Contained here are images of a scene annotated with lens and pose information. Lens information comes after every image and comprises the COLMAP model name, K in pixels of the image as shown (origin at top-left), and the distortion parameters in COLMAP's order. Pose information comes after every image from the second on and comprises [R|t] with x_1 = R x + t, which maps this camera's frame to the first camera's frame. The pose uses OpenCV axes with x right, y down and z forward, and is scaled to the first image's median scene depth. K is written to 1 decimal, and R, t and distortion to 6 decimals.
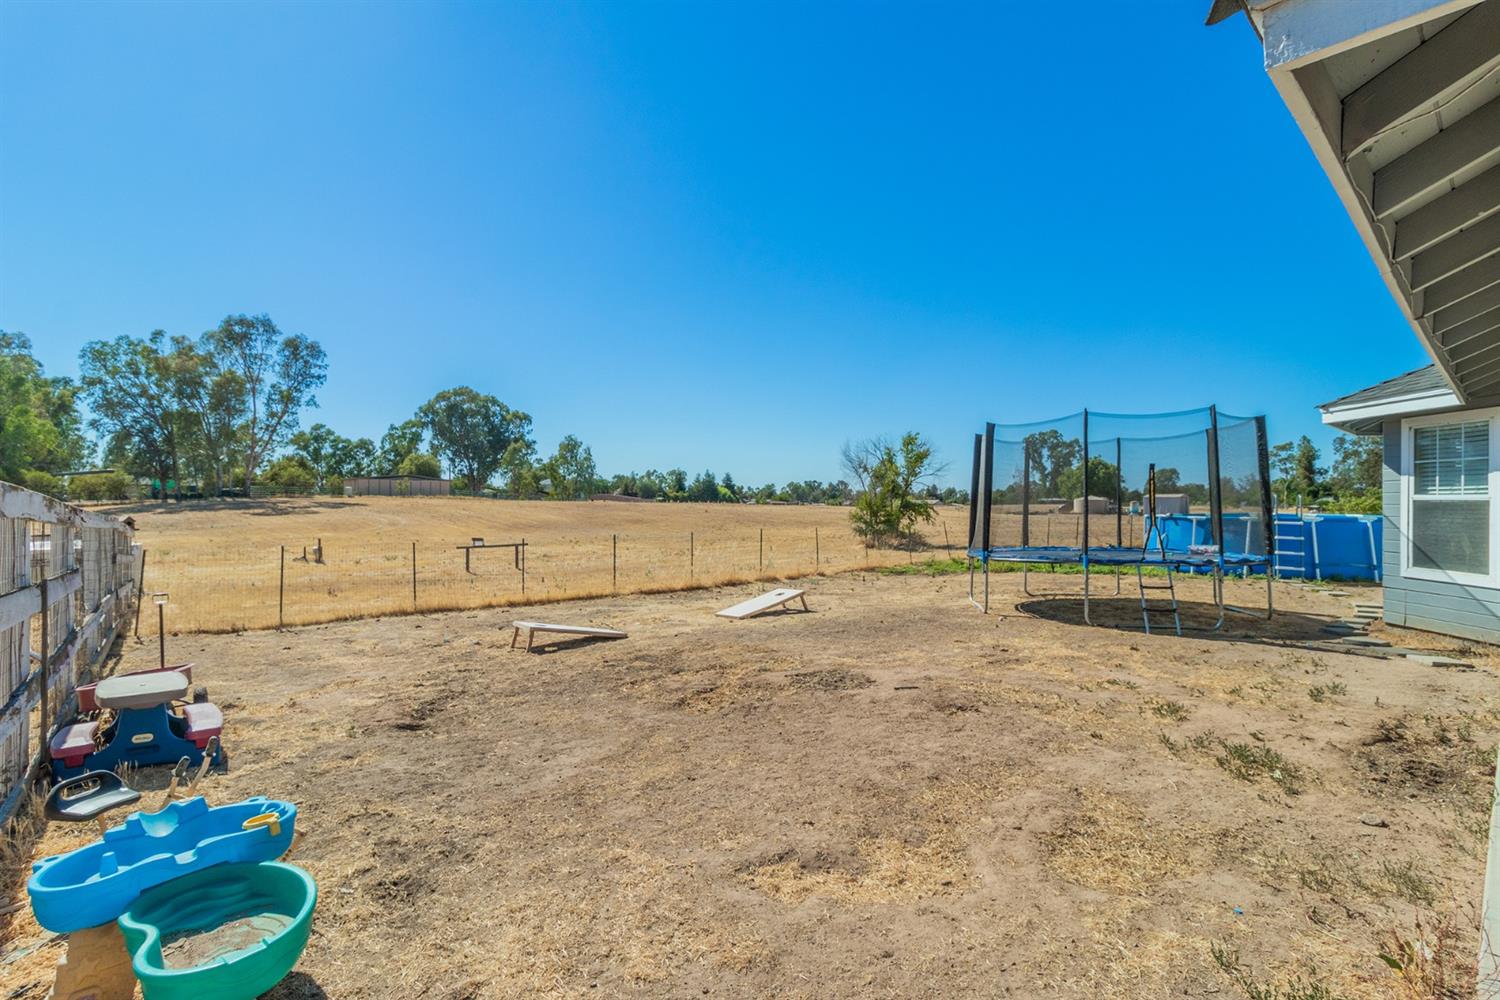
lens RADIAL K [[688.0, 0, 741.2], [0, 688.0, 489.9], [0, 0, 1]] dist [-0.000095, -0.000129]
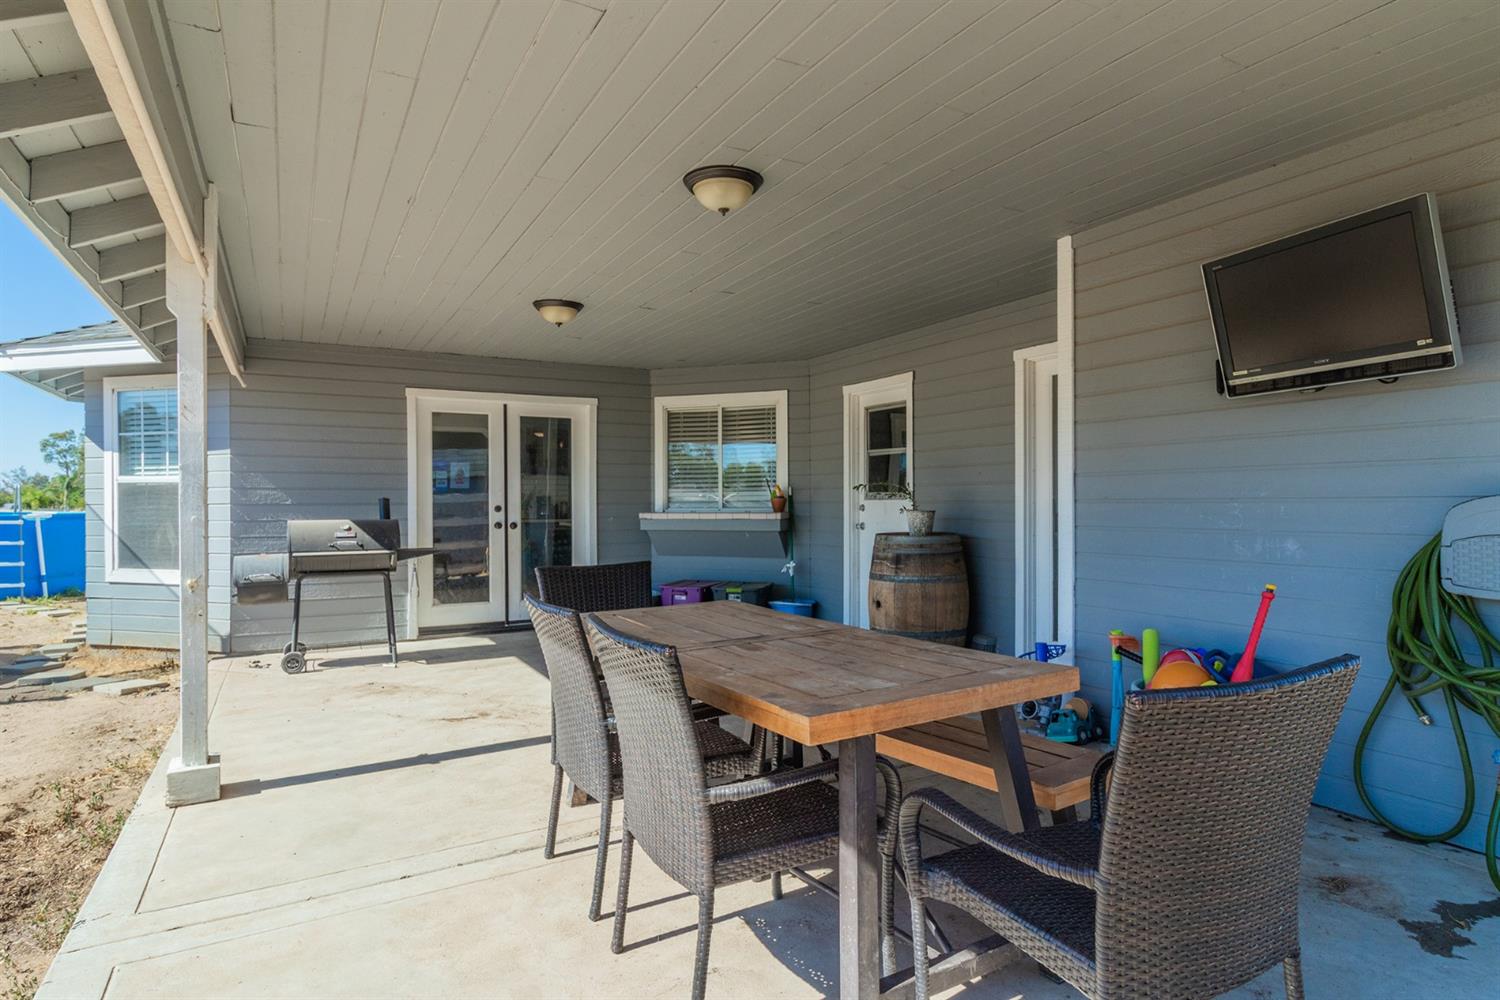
lens RADIAL K [[817.3, 0, 750.0], [0, 817.3, 500.0], [0, 0, 1]] dist [-0.002394, -0.000221]
pose [[0.207471, 0.001020, 0.978241, 0.216690], [-0.012468, 0.999921, 0.001602, 0.023371], [-0.978162, -0.012529, 0.207467, 0.104933]]
